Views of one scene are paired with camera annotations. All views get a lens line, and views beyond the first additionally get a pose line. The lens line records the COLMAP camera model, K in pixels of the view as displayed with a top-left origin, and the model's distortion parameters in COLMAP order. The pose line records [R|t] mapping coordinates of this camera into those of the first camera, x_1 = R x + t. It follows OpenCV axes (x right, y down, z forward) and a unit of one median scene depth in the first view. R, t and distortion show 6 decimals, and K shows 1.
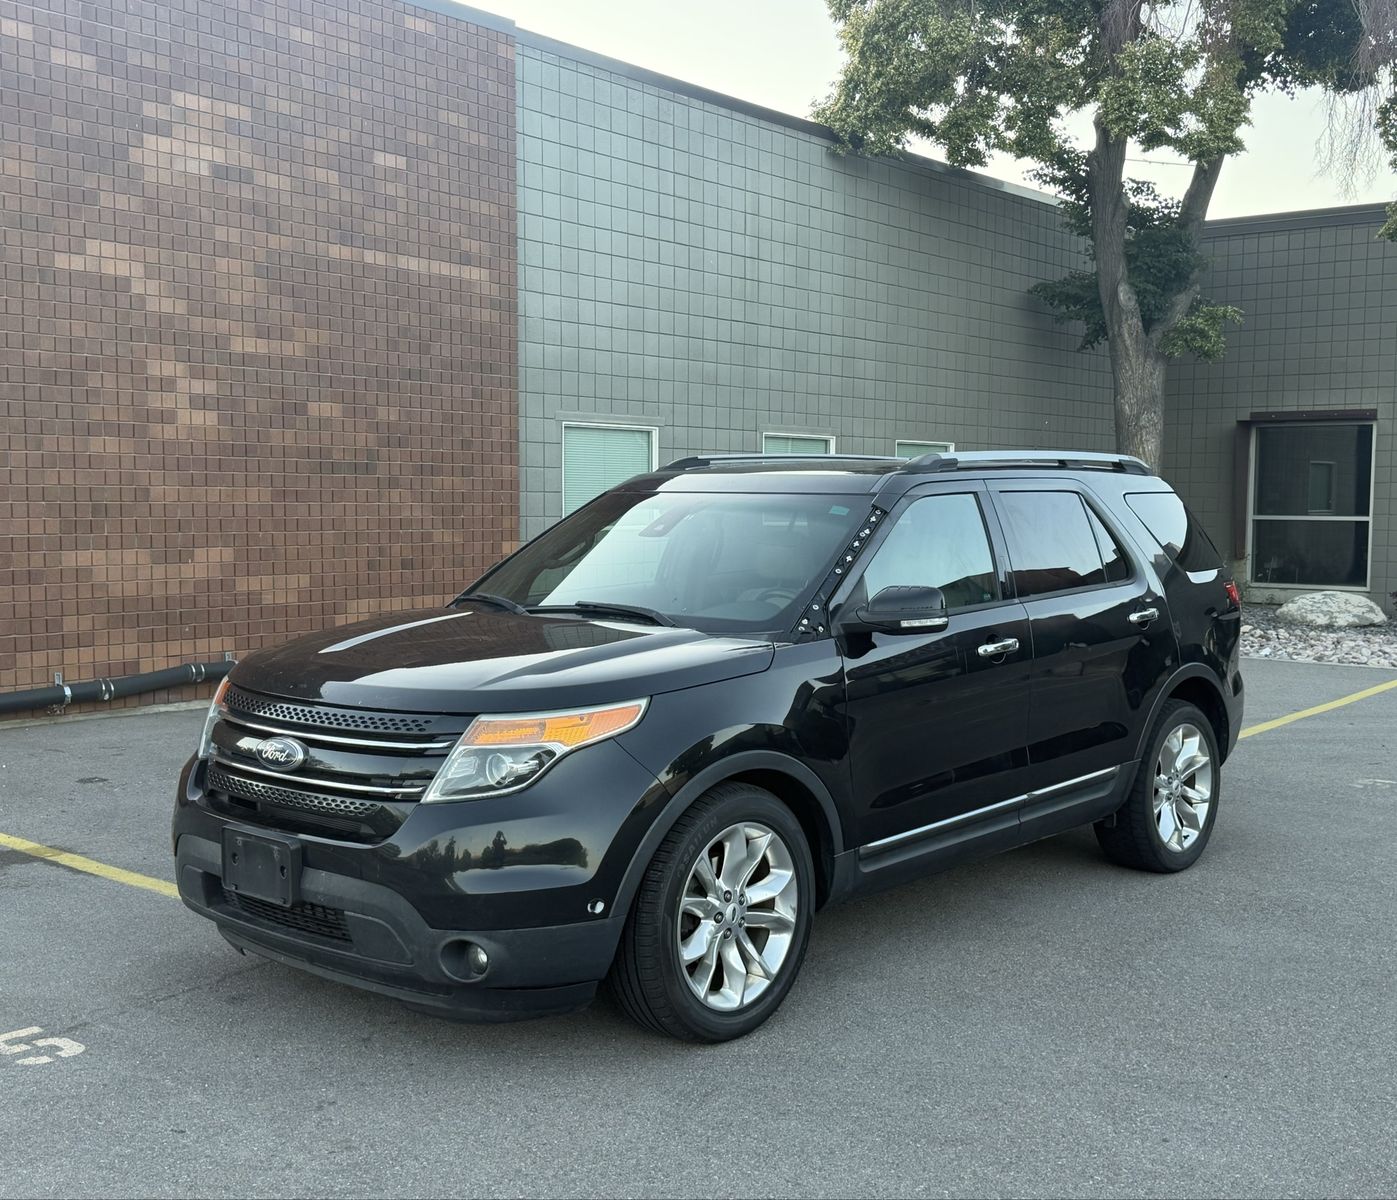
lens RADIAL K [[1673.0, 0, 747.8], [0, 1673.0, 600.7], [0, 0, 1]] dist [0.216342, -0.550119]
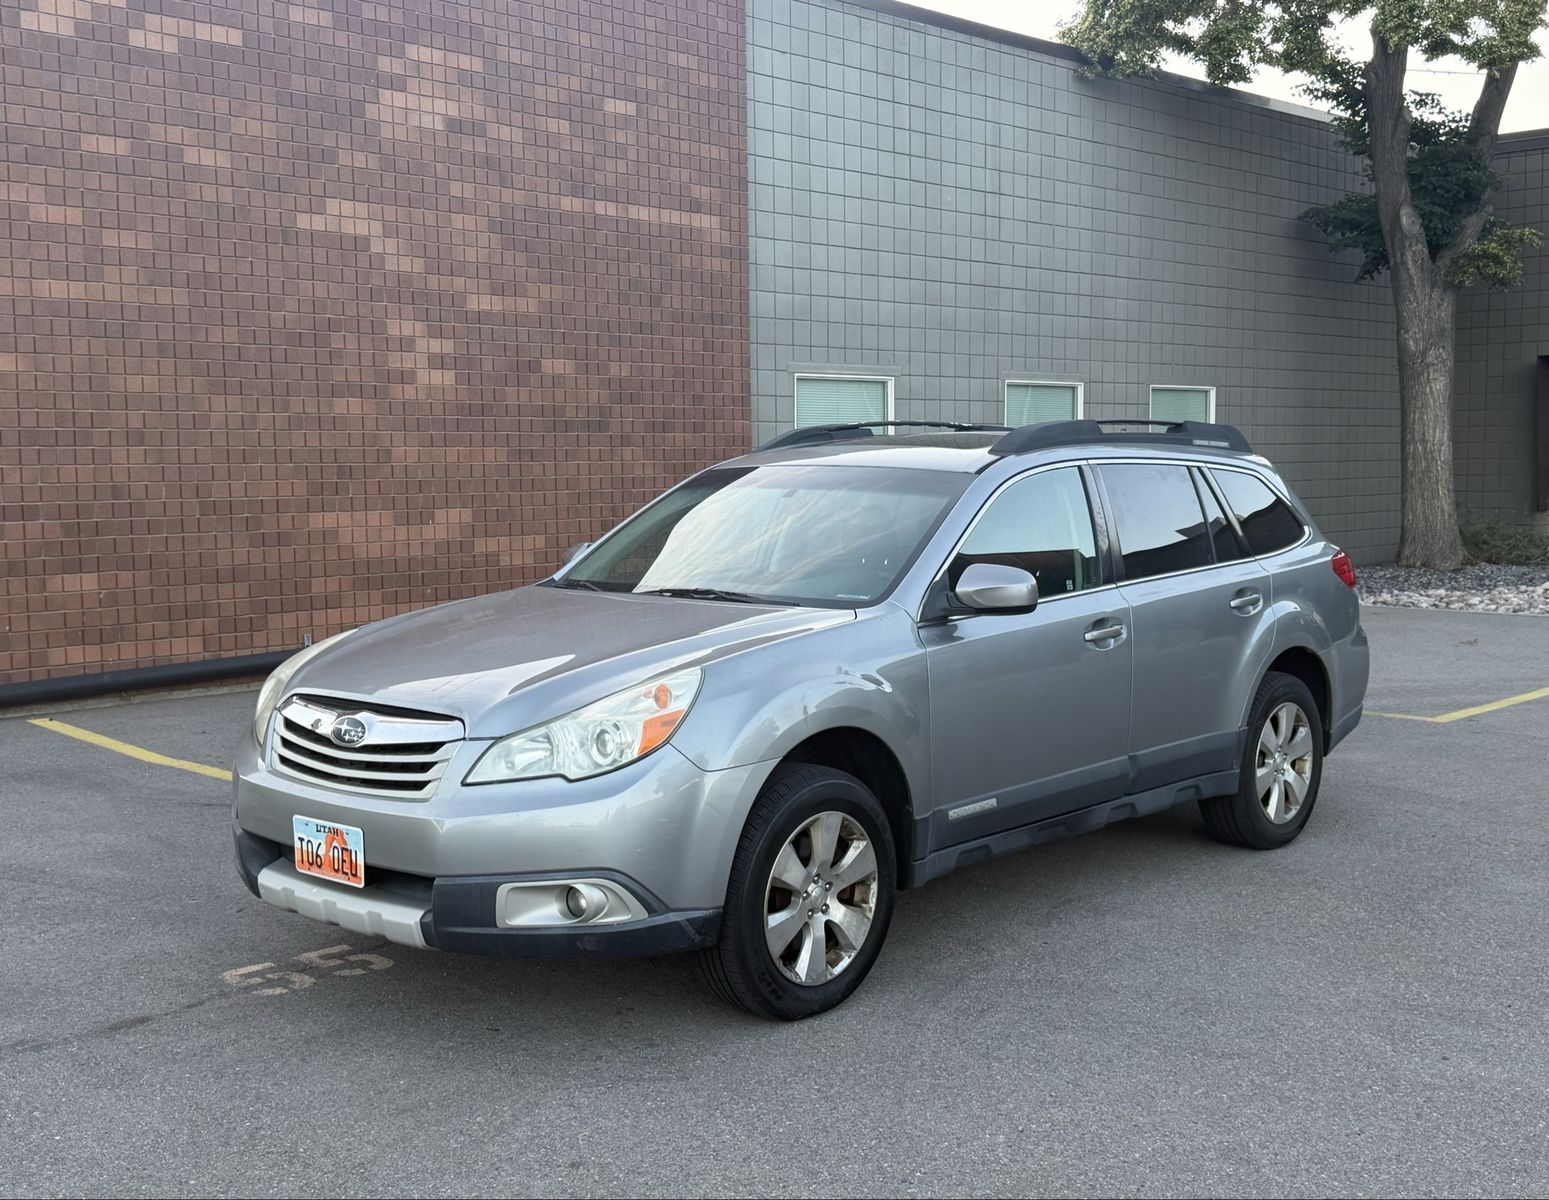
lens RADIAL K [[1849.4, 0, 778.2], [0, 1849.4, 603.0], [0, 0, 1]] dist [0.222131, -0.567583]
pose [[0.994333, -0.009539, -0.105885, -0.010203], [0.011040, 0.999847, 0.013600, 0.010395], [0.105739, -0.014692, 0.994285, -0.056652]]
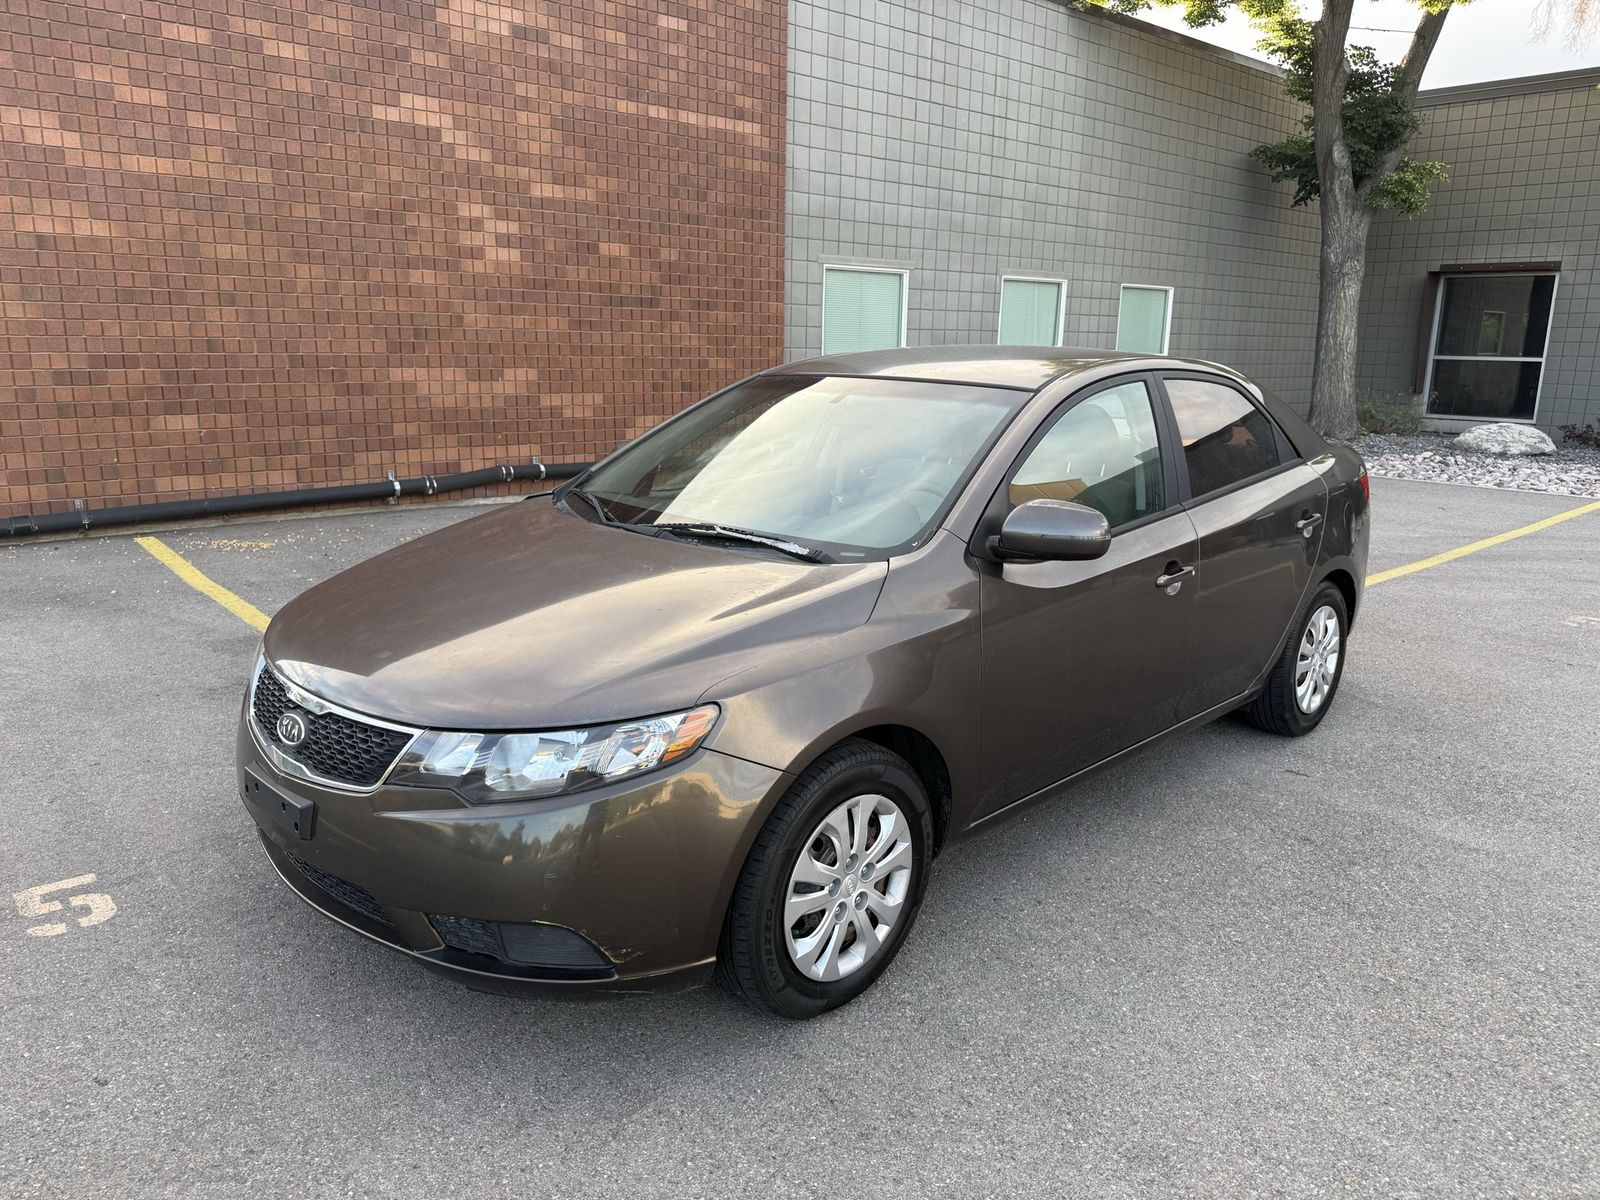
lens RADIAL K [[1141.6, 0, 795.7], [0, 1141.6, 597.7], [0, 0, 1]] dist [0.016299, -0.023993]
pose [[0.982461, 0.048586, -0.180027, 0.026939], [-0.020014, 0.987356, 0.157248, -0.001551], [0.185390, -0.150887, 0.971012, 0.214985]]
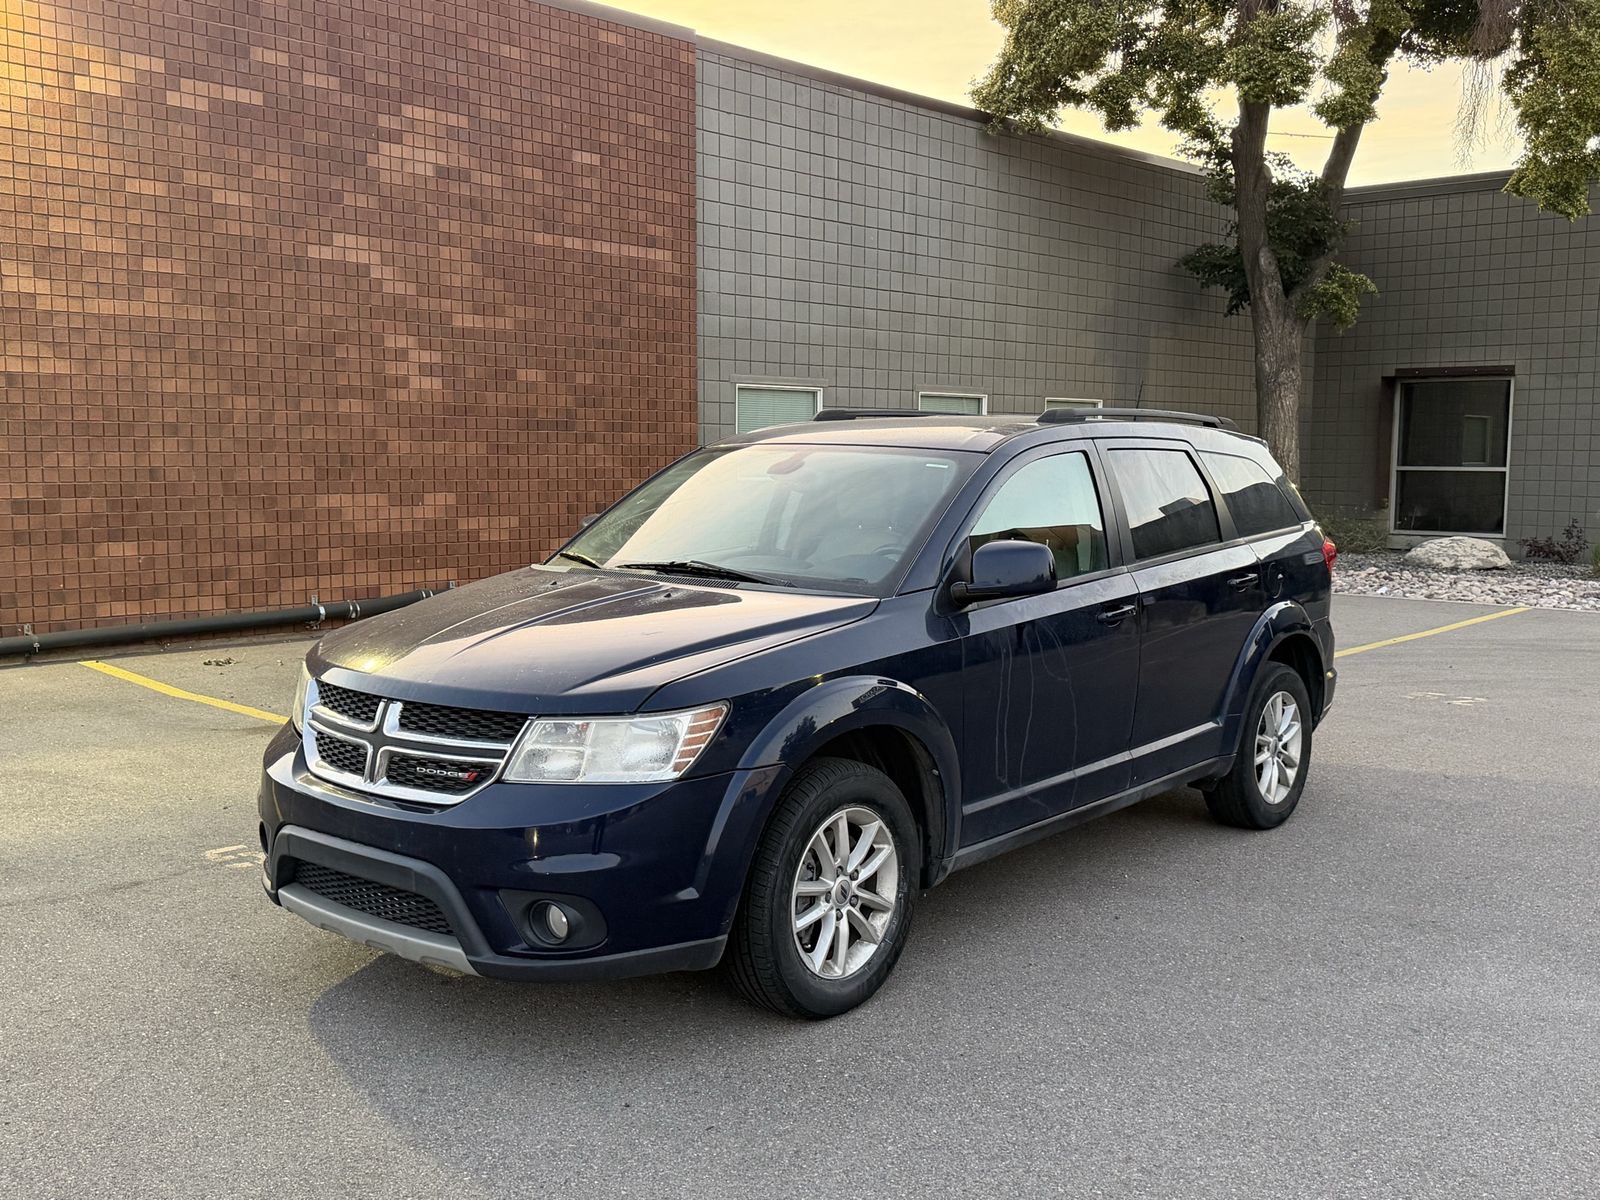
lens RADIAL K [[1636.8, 0, 801.2], [0, 1636.8, 612.5], [0, 0, 1]] dist [0.204668, -0.509153]
pose [[0.995513, 0.006091, -0.094432, 0.043934], [-0.002983, 0.999450, 0.033023, 0.012515], [0.094581, -0.032593, 0.994983, -0.119868]]
